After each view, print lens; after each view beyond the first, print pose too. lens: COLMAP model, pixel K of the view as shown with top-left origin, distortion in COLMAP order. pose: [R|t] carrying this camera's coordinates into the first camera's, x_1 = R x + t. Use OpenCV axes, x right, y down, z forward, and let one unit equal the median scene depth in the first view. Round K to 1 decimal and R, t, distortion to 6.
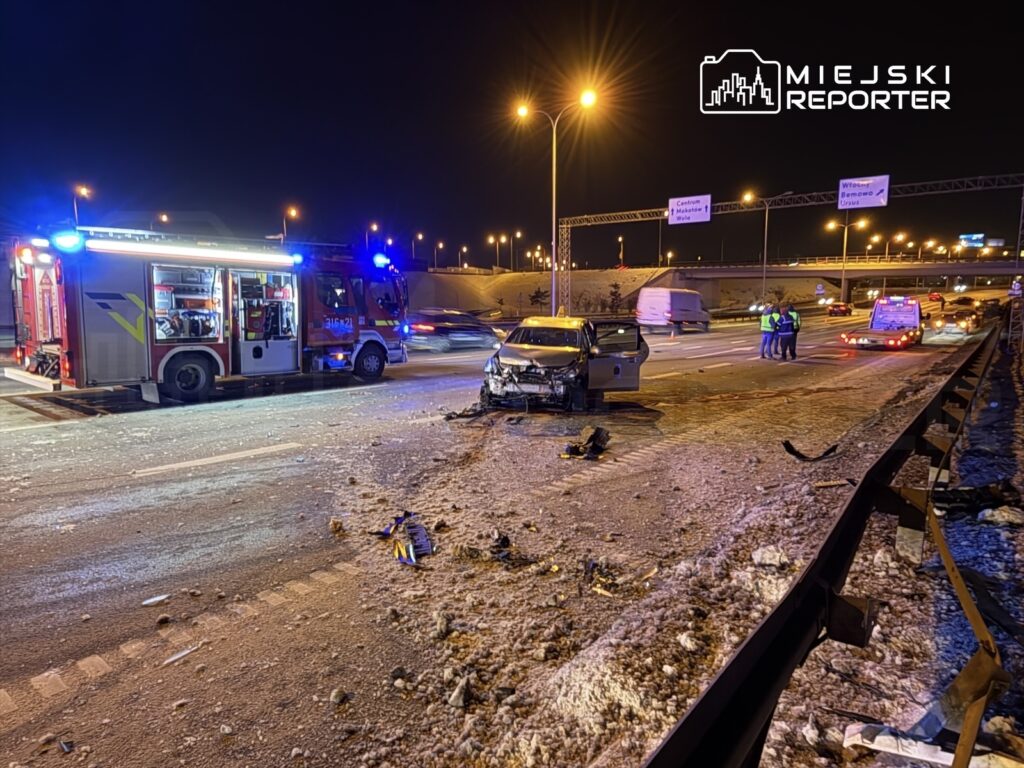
lens RADIAL K [[630.1, 0, 517.5], [0, 630.1, 374.5], [0, 0, 1]] dist [0.031880, -0.000206]
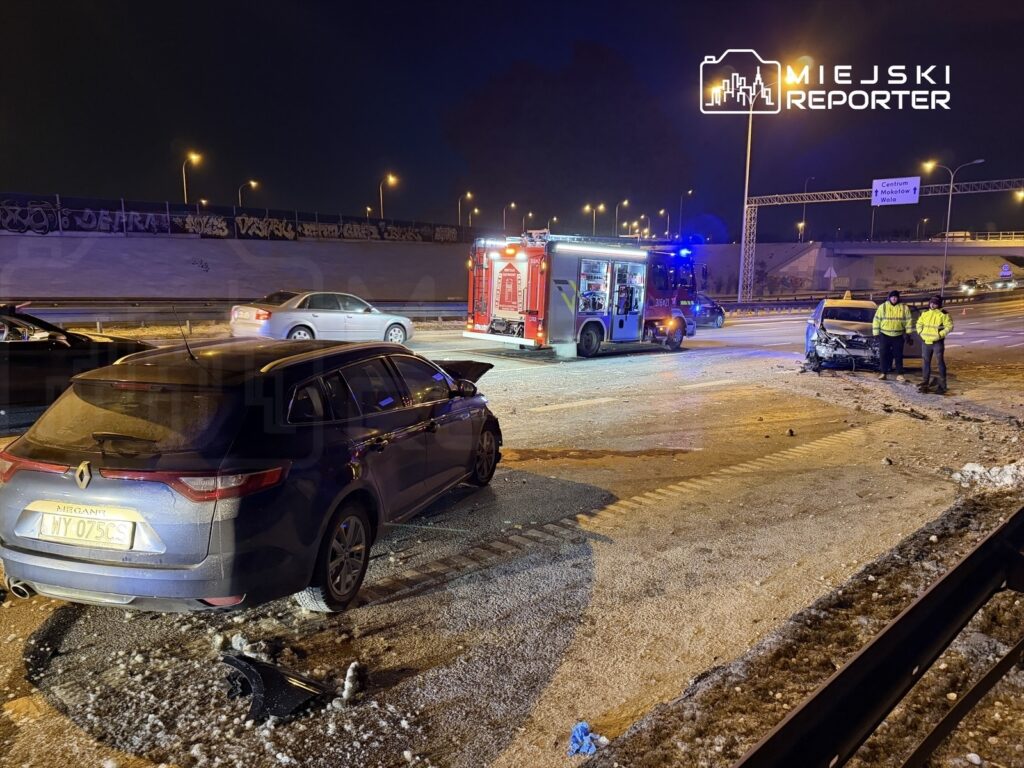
lens RADIAL K [[737.5, 0, 508.6], [0, 737.5, 385.2], [0, 0, 1]] dist [0.026283, -0.007614]
pose [[0.992500, 0.027467, -0.119120, -0.460718], [-0.024168, 0.999286, 0.029052, 0.055961], [0.119833, -0.025955, 0.992455, -0.581177]]
